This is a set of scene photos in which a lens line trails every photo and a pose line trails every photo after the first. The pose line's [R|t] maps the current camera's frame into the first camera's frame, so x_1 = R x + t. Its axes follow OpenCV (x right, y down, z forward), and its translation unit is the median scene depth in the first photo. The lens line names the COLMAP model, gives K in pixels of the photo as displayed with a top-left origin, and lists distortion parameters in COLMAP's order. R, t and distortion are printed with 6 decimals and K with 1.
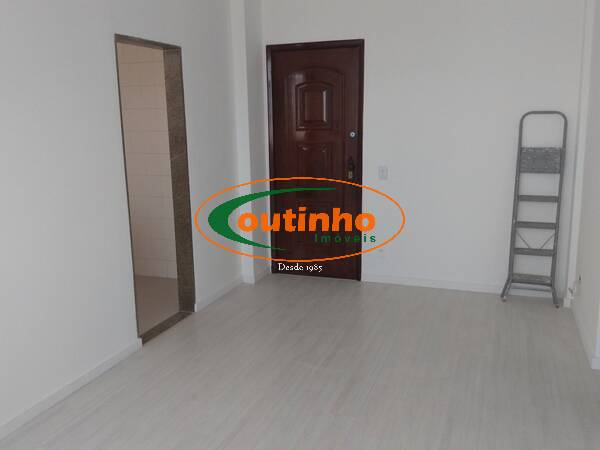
lens RADIAL K [[563.9, 0, 300.1], [0, 563.9, 221.3], [0, 0, 1]] dist [0.028280, 0.000000]
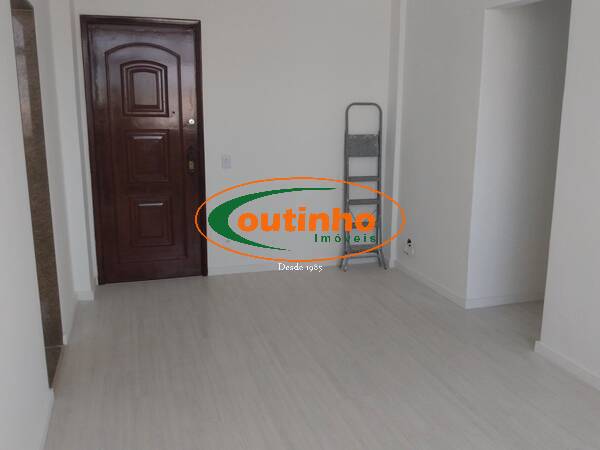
lens RADIAL K [[563.9, 0, 300.2], [0, 563.9, 228.5], [0, 0, 1]] dist [0.028280, 0.000000]
pose [[0.787743, -0.110356, 0.606038, -0.393567], [0.091716, 0.993868, 0.061763, -0.022082], [-0.609137, 0.006930, 0.793034, 0.163261]]
